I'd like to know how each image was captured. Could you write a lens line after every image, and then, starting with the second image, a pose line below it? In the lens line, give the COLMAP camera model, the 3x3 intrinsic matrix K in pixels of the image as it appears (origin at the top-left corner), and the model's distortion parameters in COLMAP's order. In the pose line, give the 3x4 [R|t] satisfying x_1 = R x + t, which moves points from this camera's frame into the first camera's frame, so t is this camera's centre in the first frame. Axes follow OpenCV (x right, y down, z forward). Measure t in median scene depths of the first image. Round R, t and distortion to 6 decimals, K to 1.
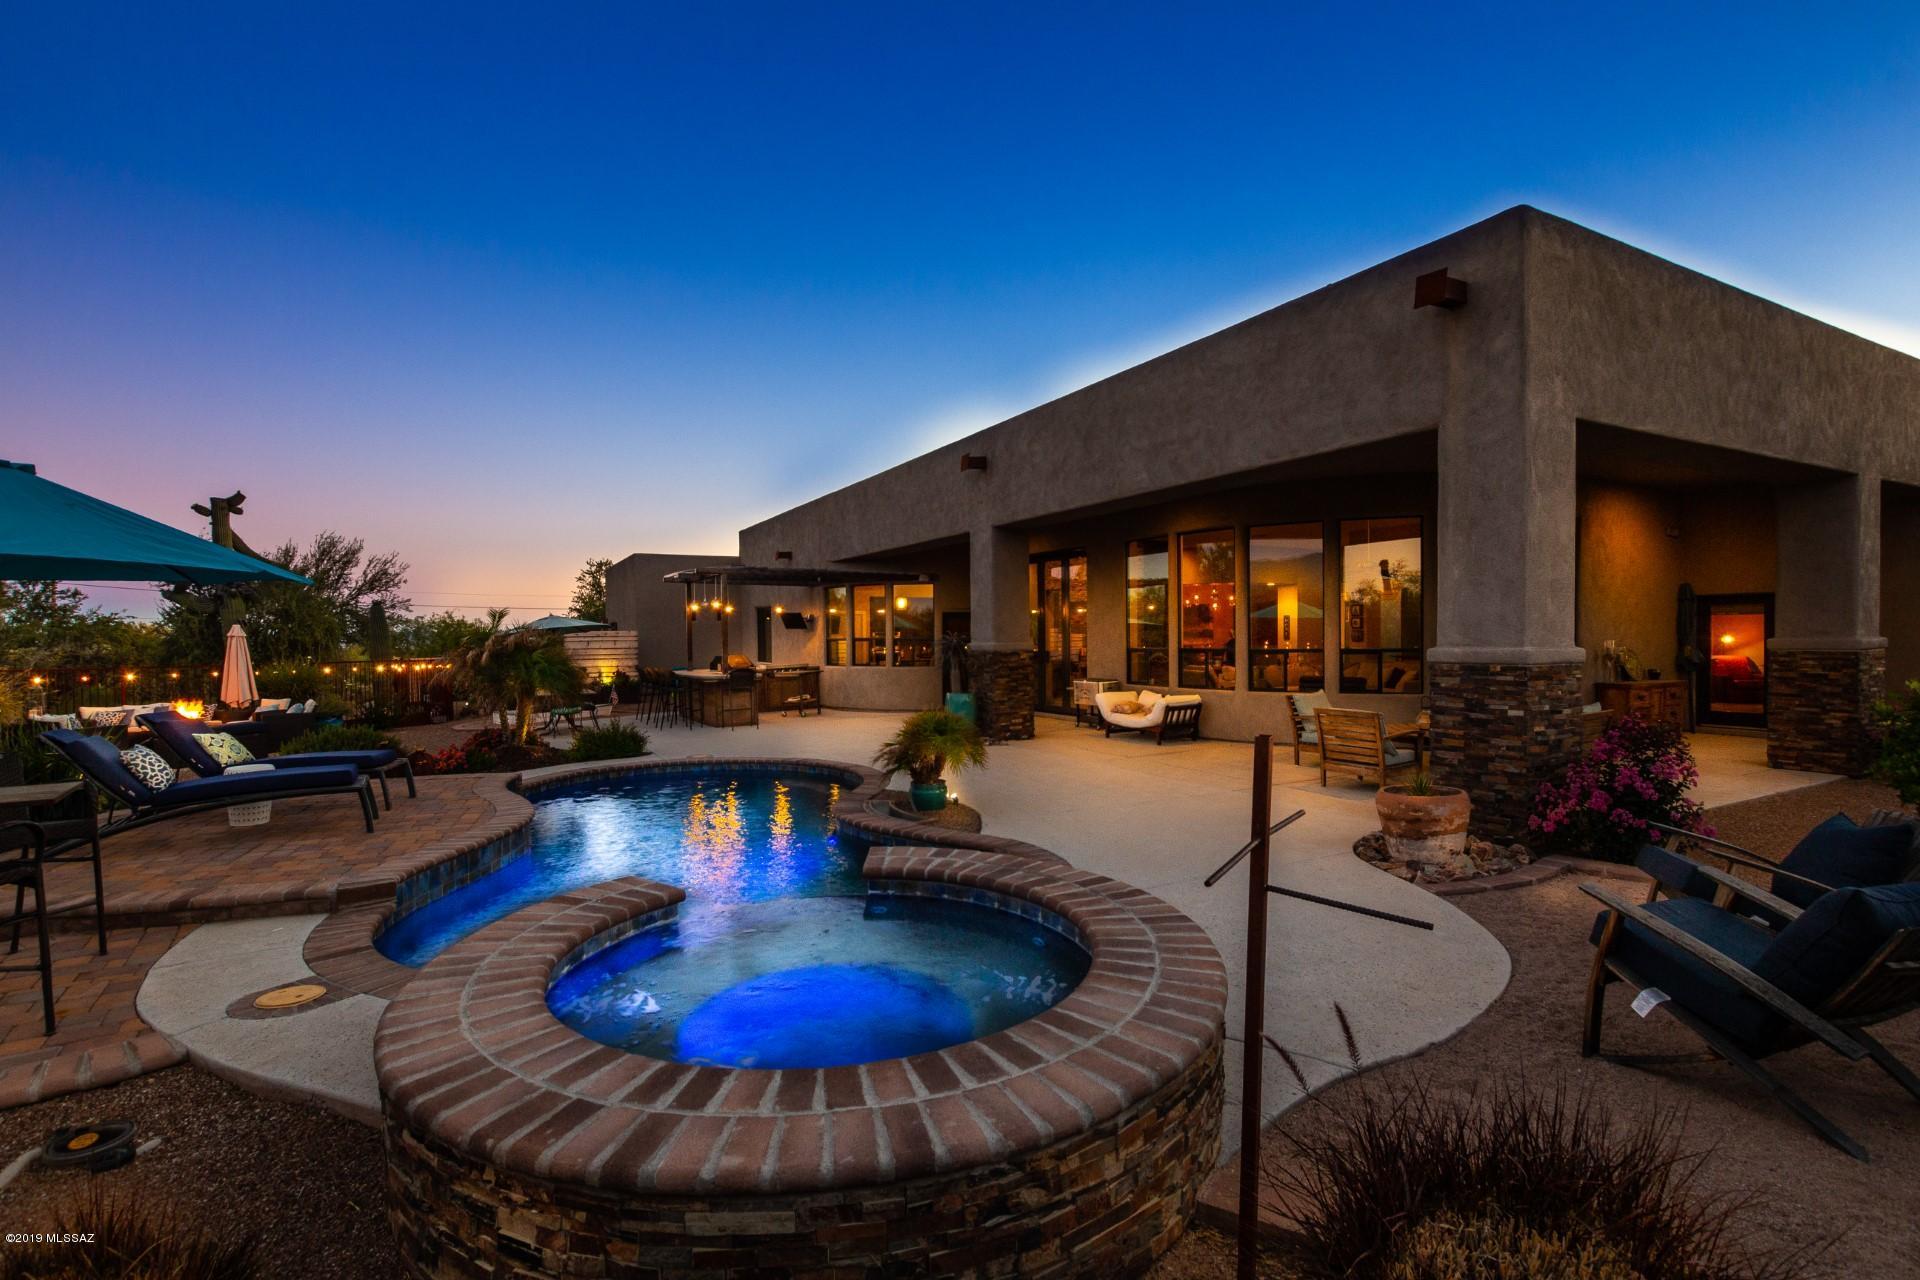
lens RADIAL K [[898.9, 0, 960.0], [0, 898.9, 640.0], [0, 0, 1]] dist [0.009469, -0.000098]
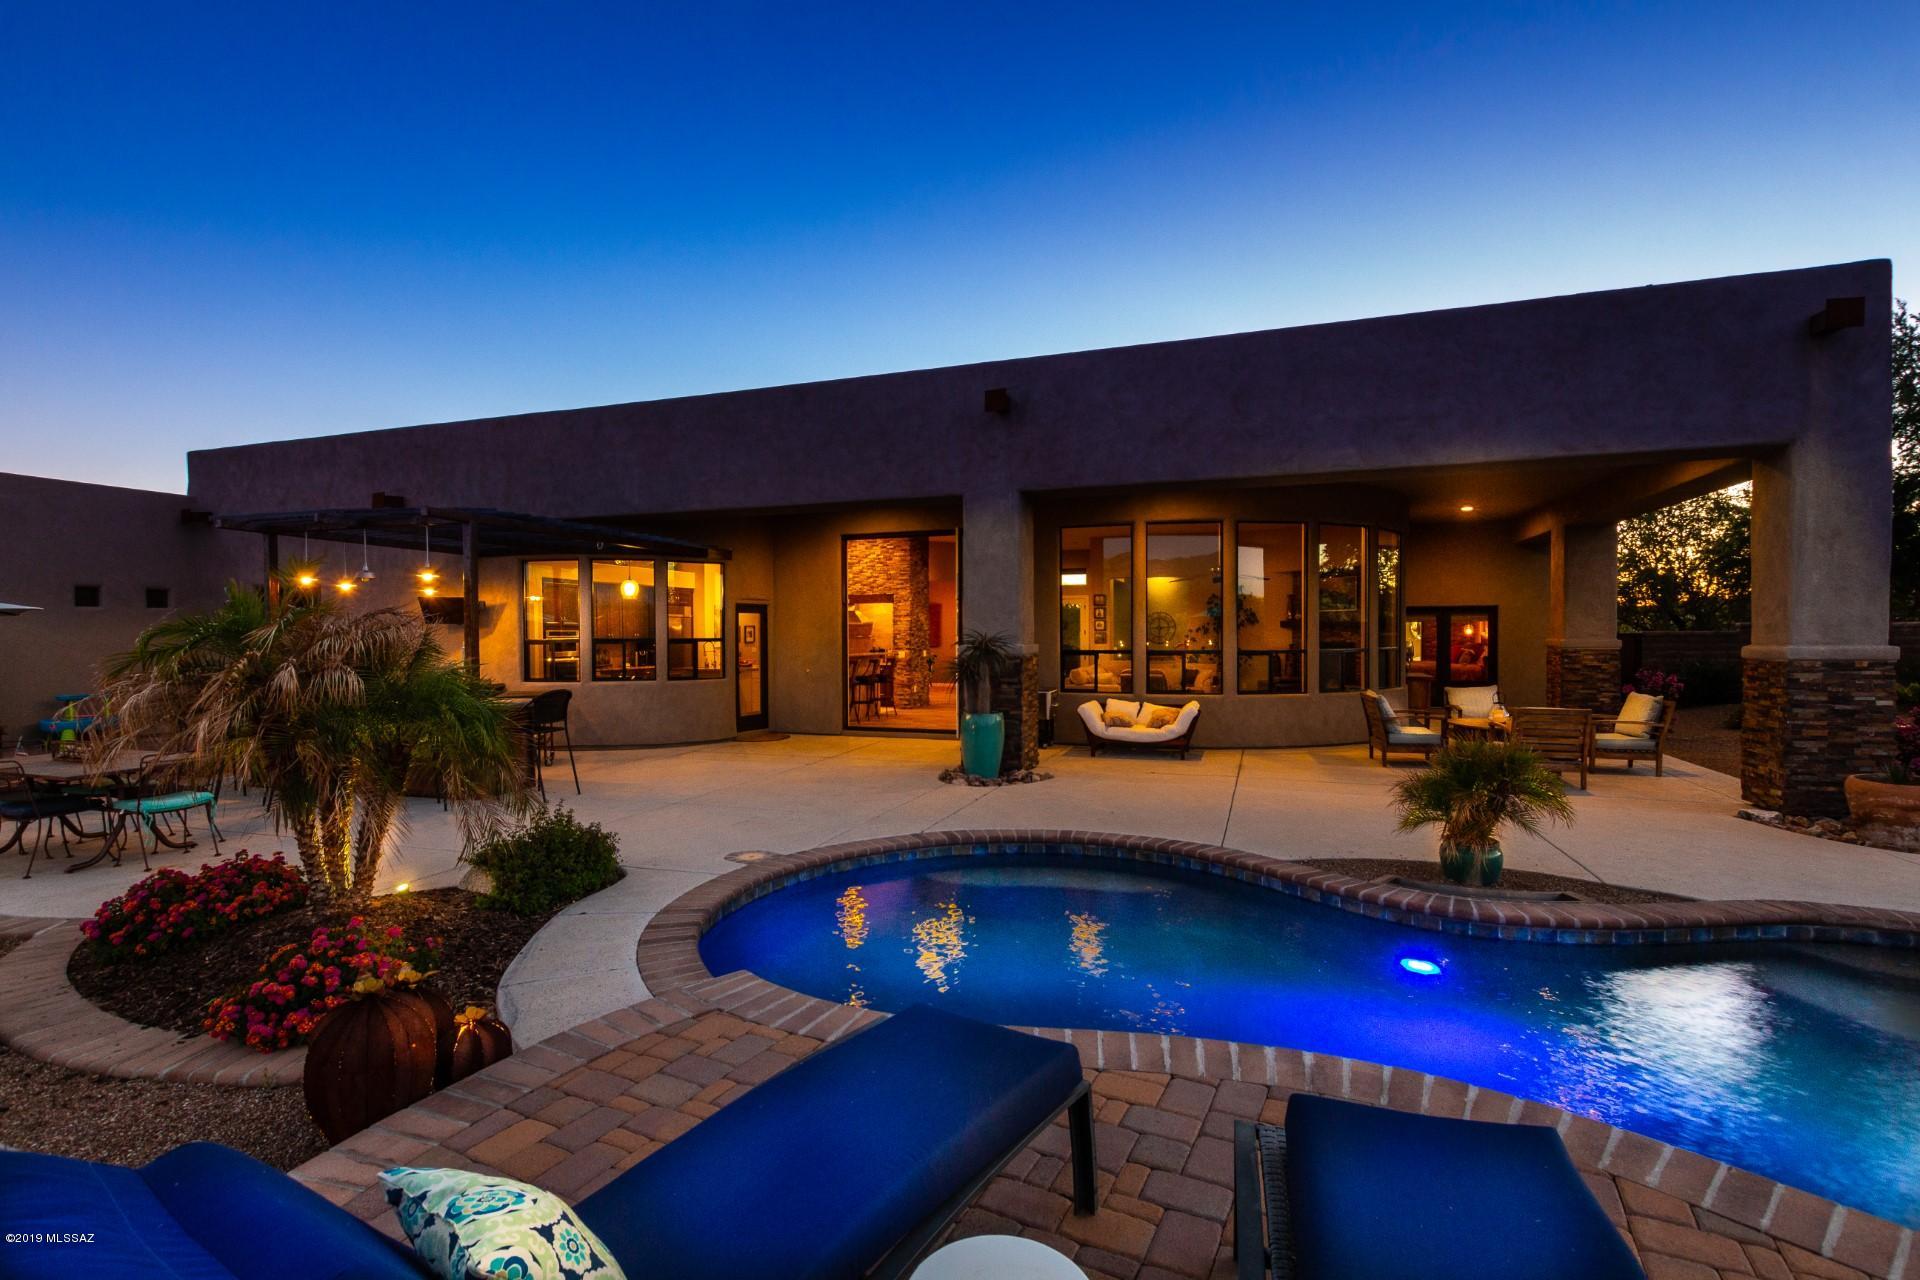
lens RADIAL K [[898.9, 0, 960.0], [0, 898.9, 640.0], [0, 0, 1]] dist [0.009469, -0.000098]
pose [[0.737038, 0.001521, 0.675850, -0.711169], [0.001598, 0.999991, -0.003993, 0.003002], [-0.675849, 0.004023, 0.737029, 0.660699]]
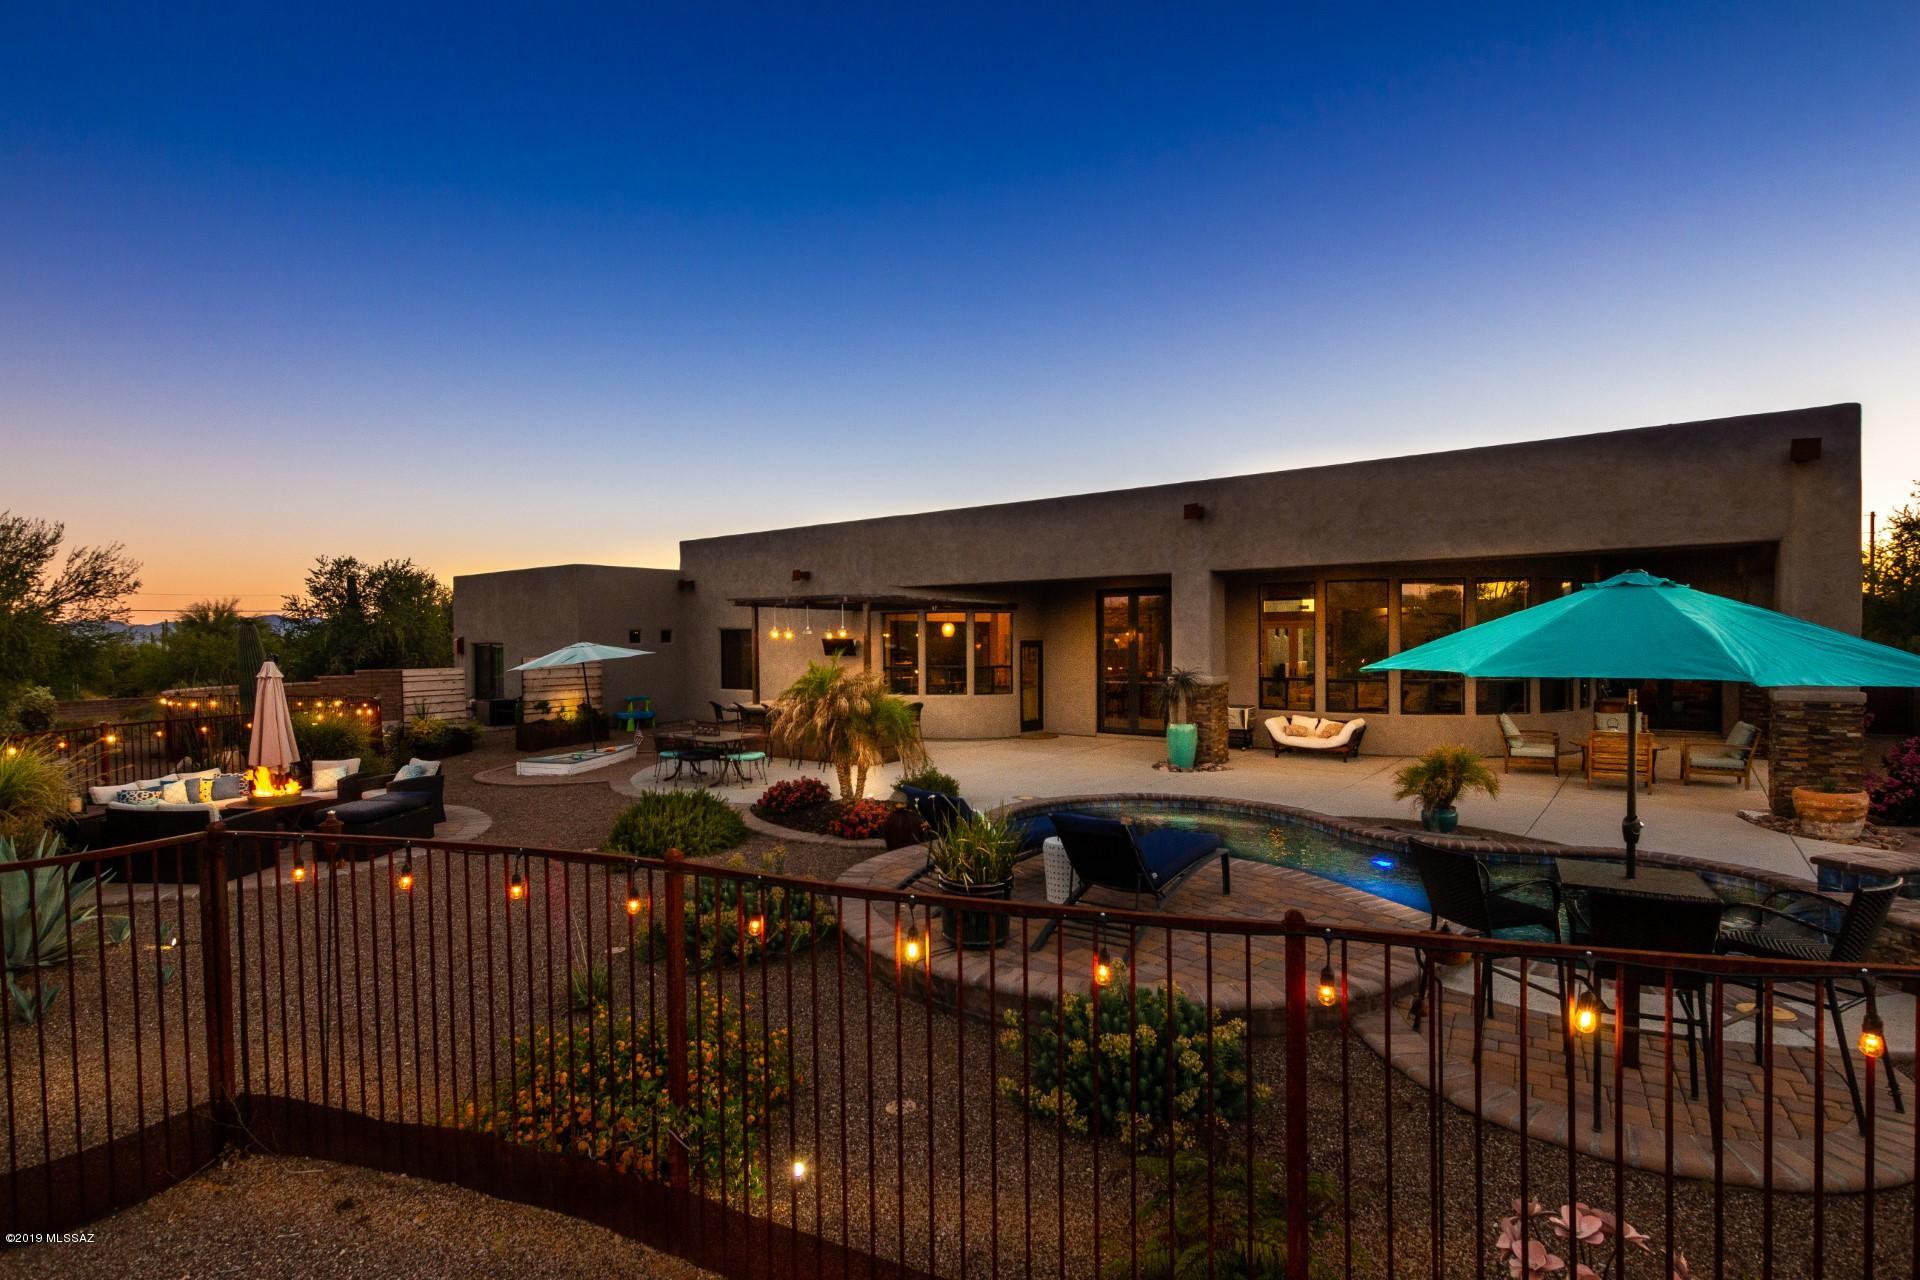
lens RADIAL K [[918.5, 0, 960.0], [0, 918.5, 640.0], [0, 0, 1]] dist [0.002504, 0.000092]
pose [[0.909317, 0.004129, 0.416083, -0.981817], [-0.001029, 0.999970, -0.007674, -0.045901], [-0.416103, 0.006550, 0.909294, 0.149554]]
